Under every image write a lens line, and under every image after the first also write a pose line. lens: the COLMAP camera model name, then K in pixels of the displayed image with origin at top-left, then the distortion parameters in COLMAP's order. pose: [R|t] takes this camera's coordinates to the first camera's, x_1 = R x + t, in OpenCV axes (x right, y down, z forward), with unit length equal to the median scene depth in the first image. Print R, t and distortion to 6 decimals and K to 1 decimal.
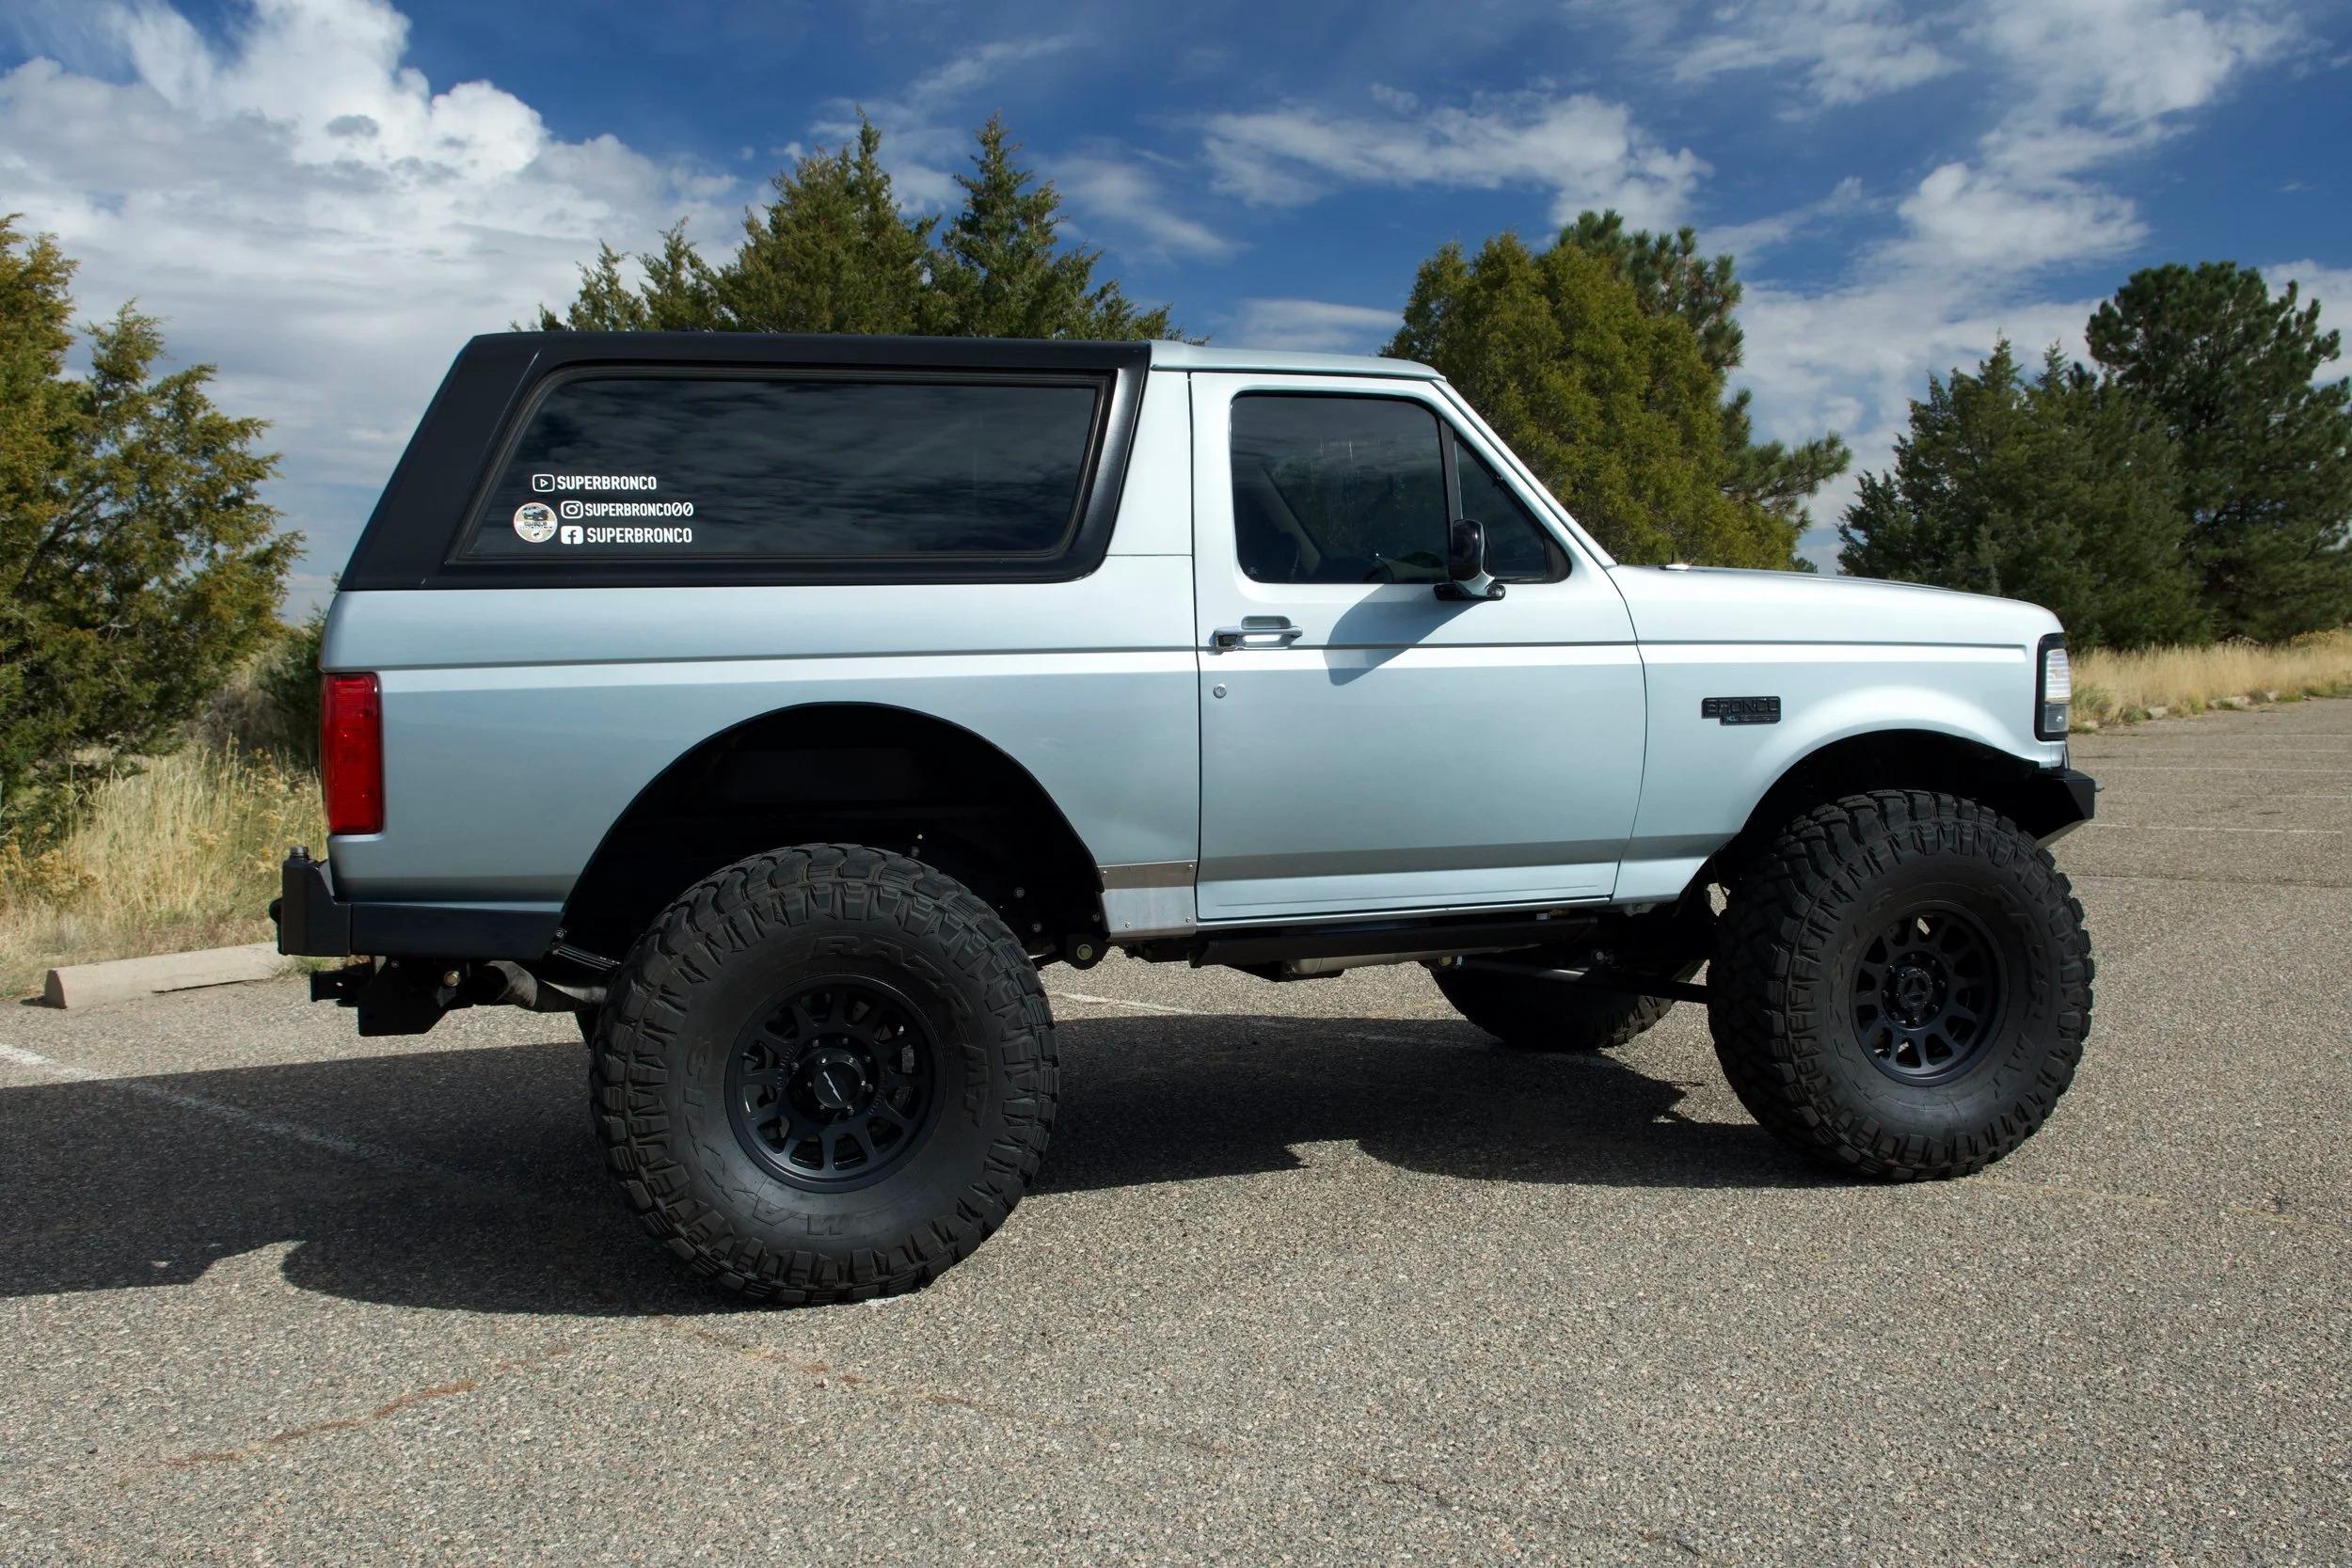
lens RADIAL K [[2203.2, 0, 1123.9], [0, 2203.2, 780.1], [0, 0, 1]] dist [0.010873, -0.038997]
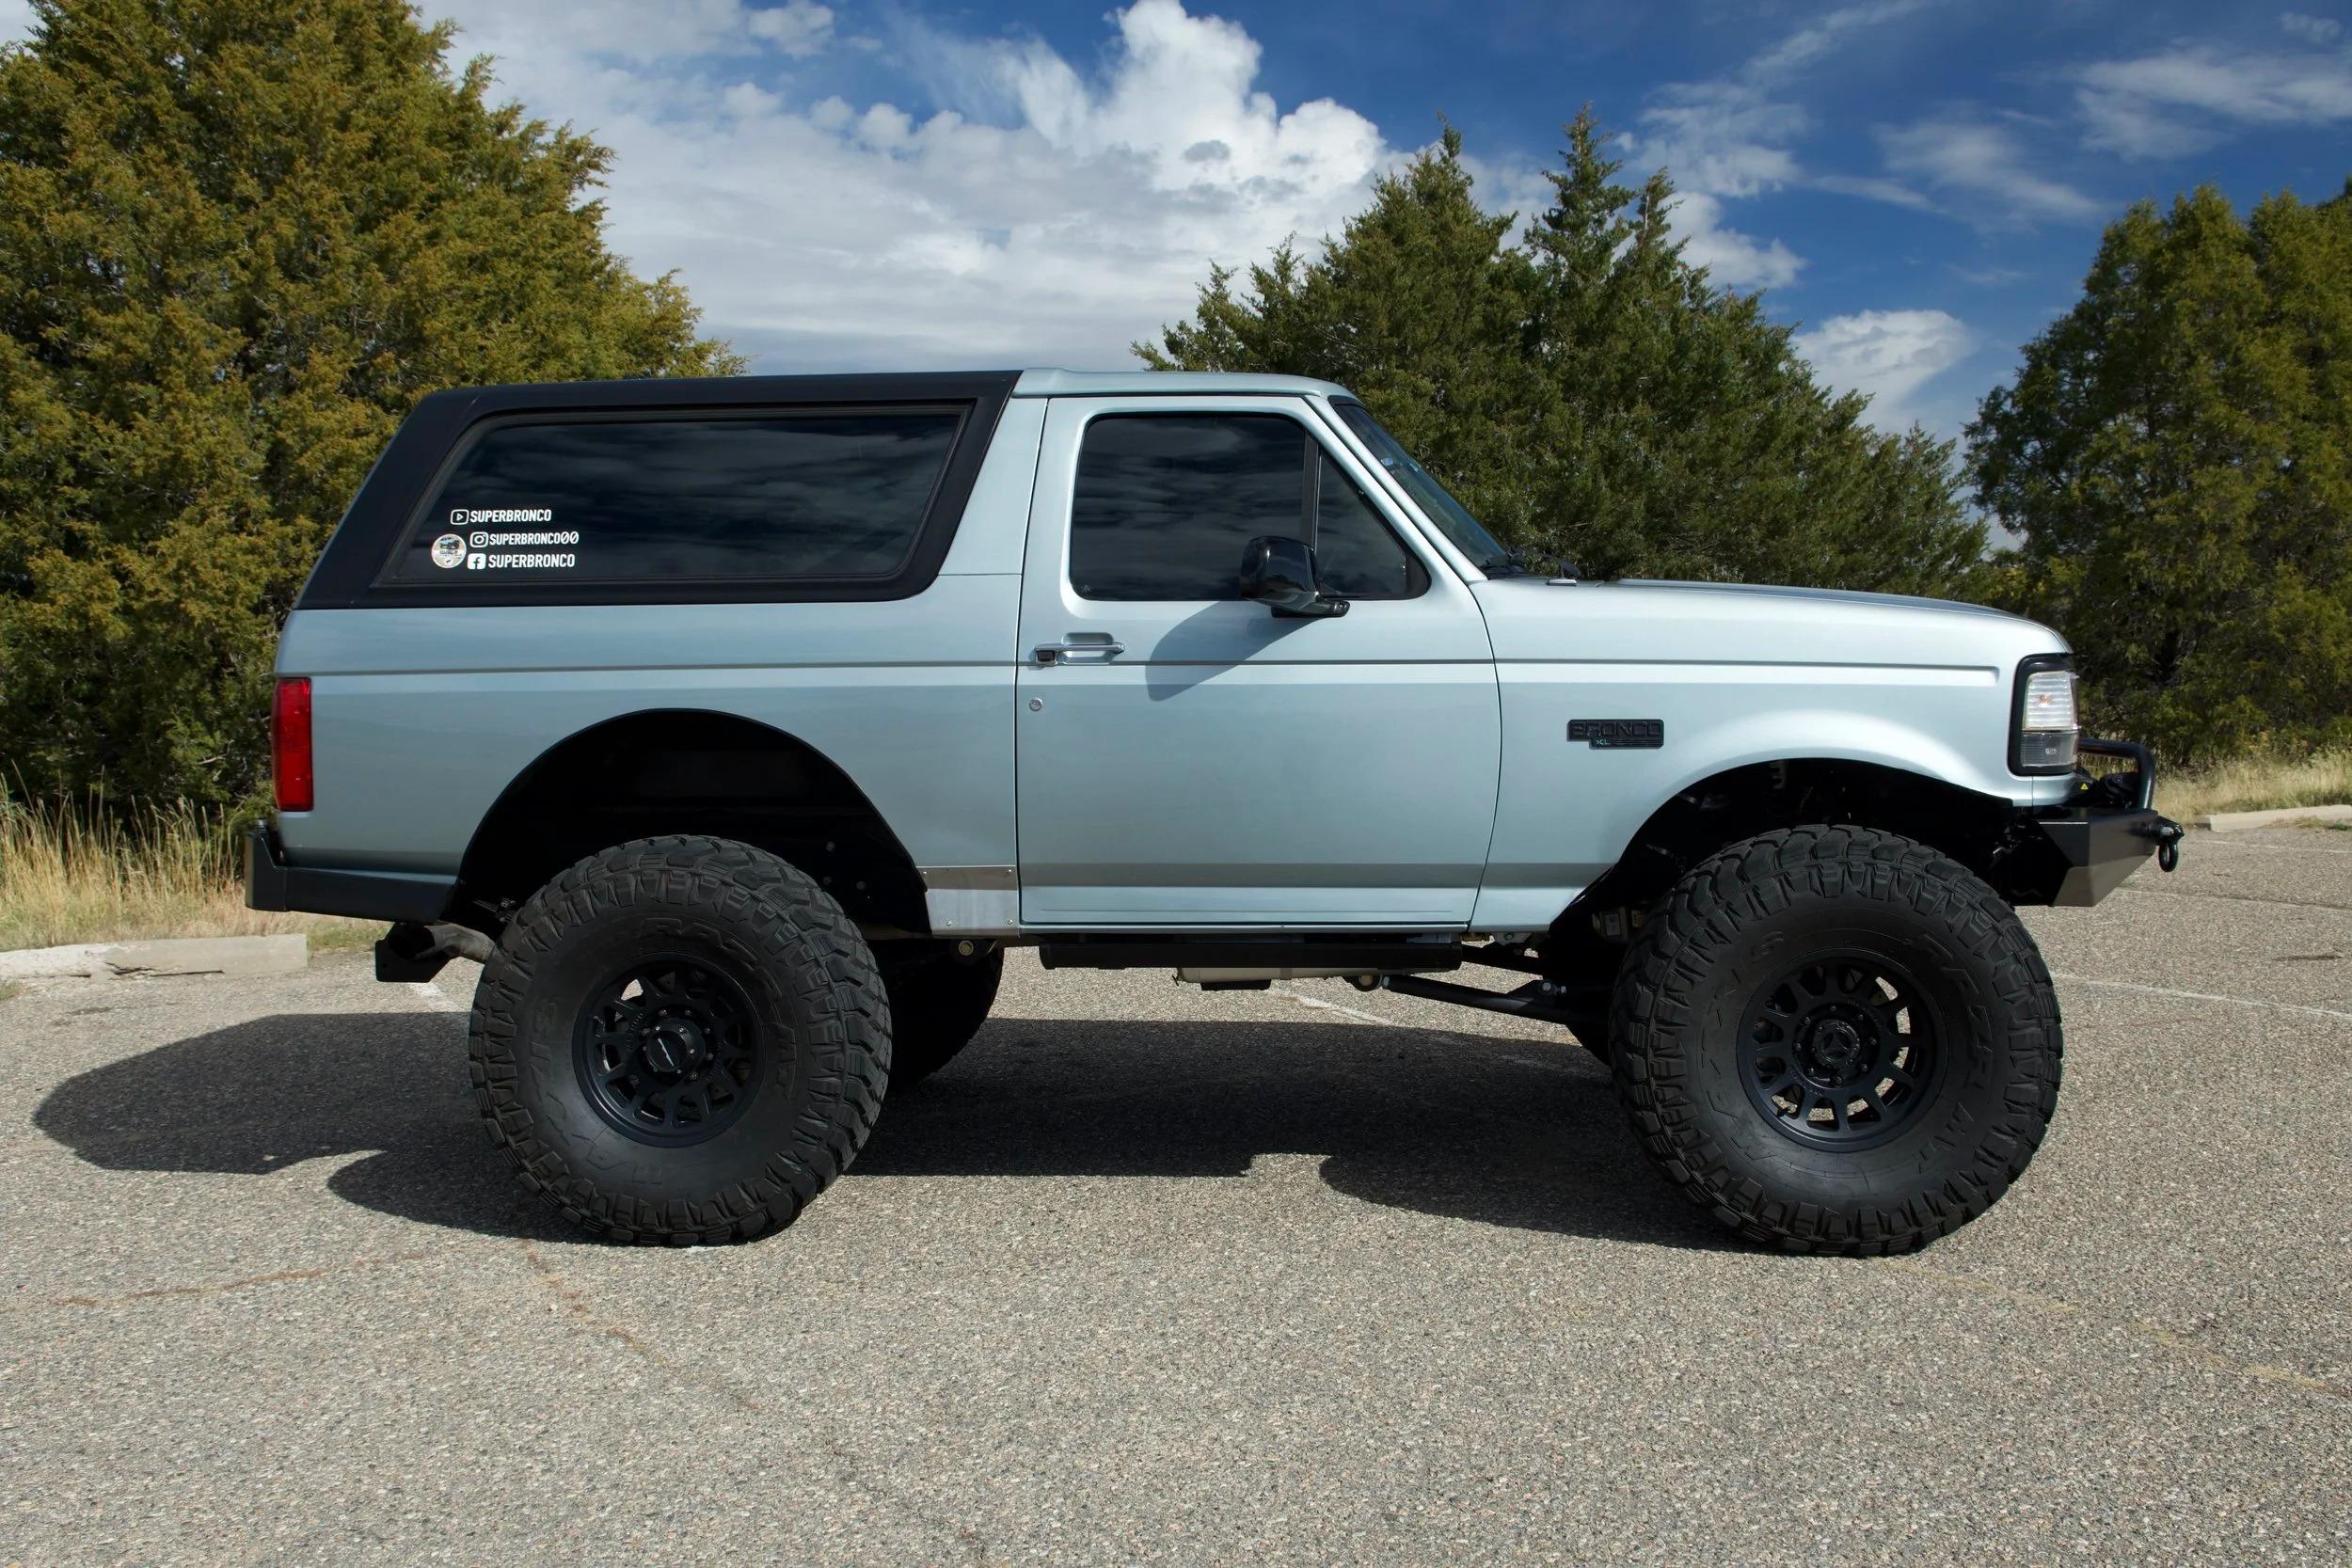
lens RADIAL K [[2203.2, 0, 1123.9], [0, 2203.2, 780.1], [0, 0, 1]] dist [0.010873, -0.038997]
pose [[0.922098, 0.030396, -0.385761, 0.436380], [-0.029460, 0.999531, 0.008338, -0.013034], [0.385834, 0.003676, 0.922561, 0.048913]]
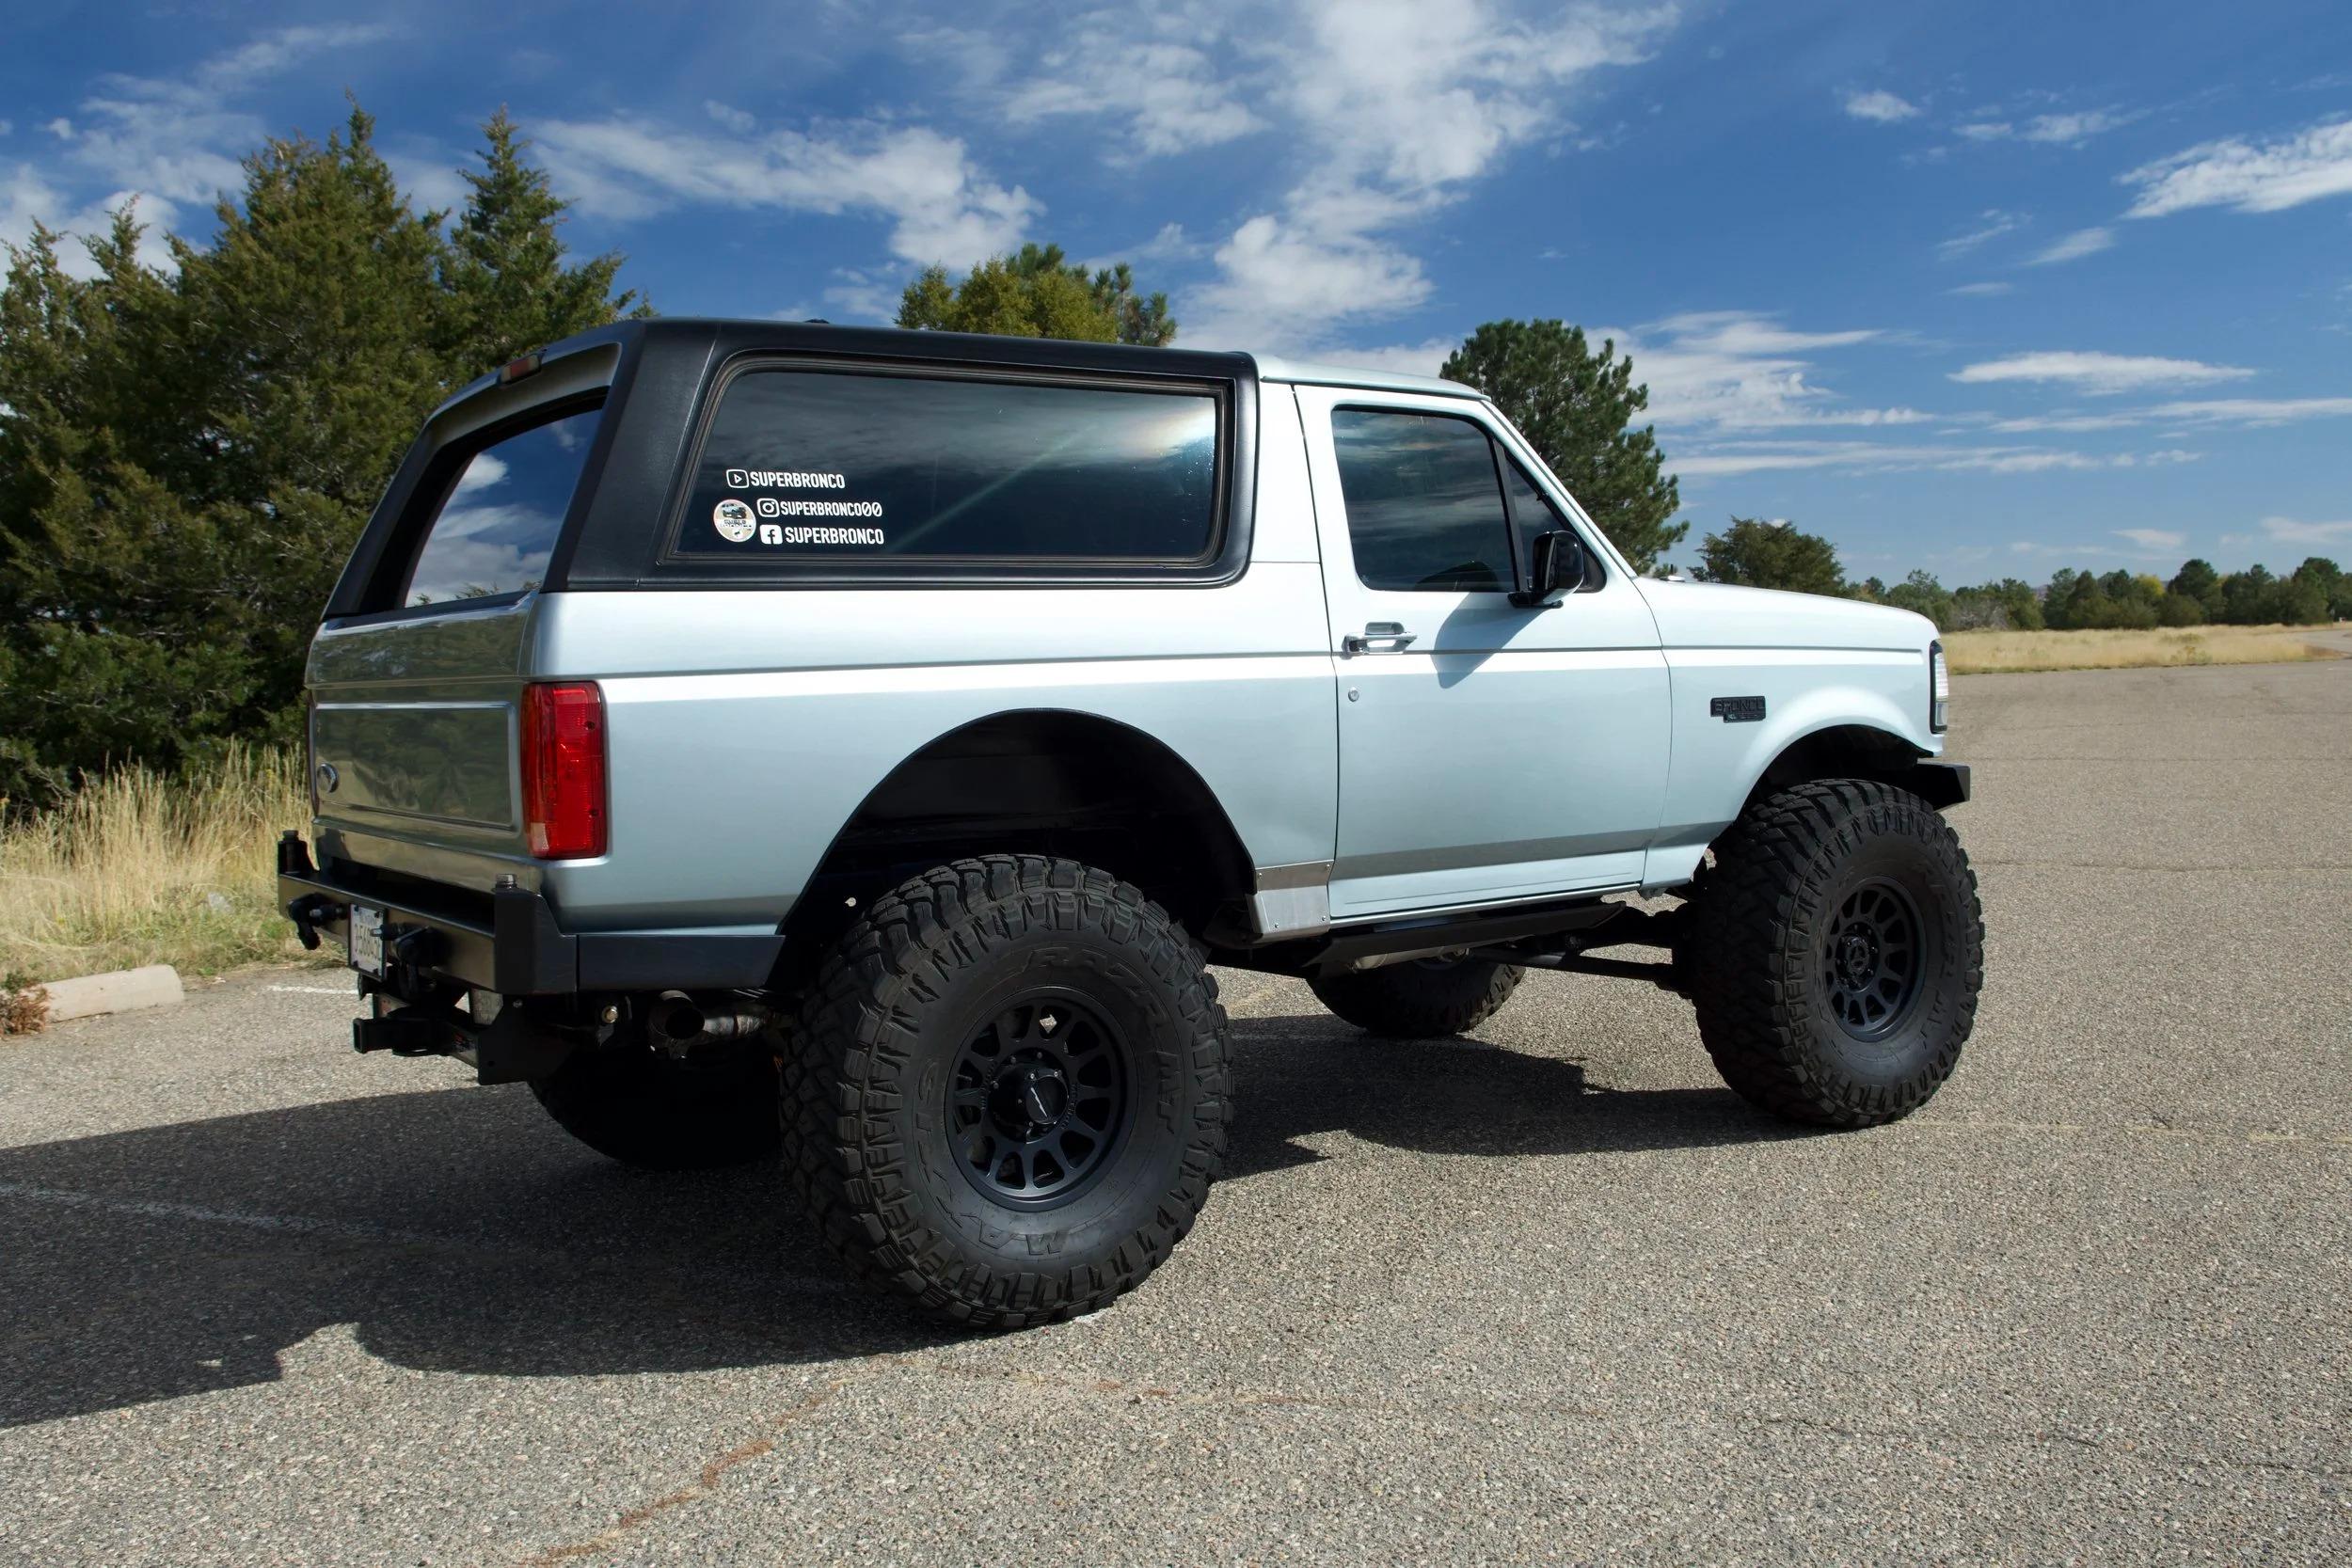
lens RADIAL K [[2203.2, 0, 1123.9], [0, 2203.2, 780.1], [0, 0, 1]] dist [0.010873, -0.038997]
pose [[0.948875, -0.021884, 0.314893, -0.345070], [0.025151, 0.999664, -0.006314, 0.002974], [-0.314649, 0.013911, 0.949106, 0.050769]]
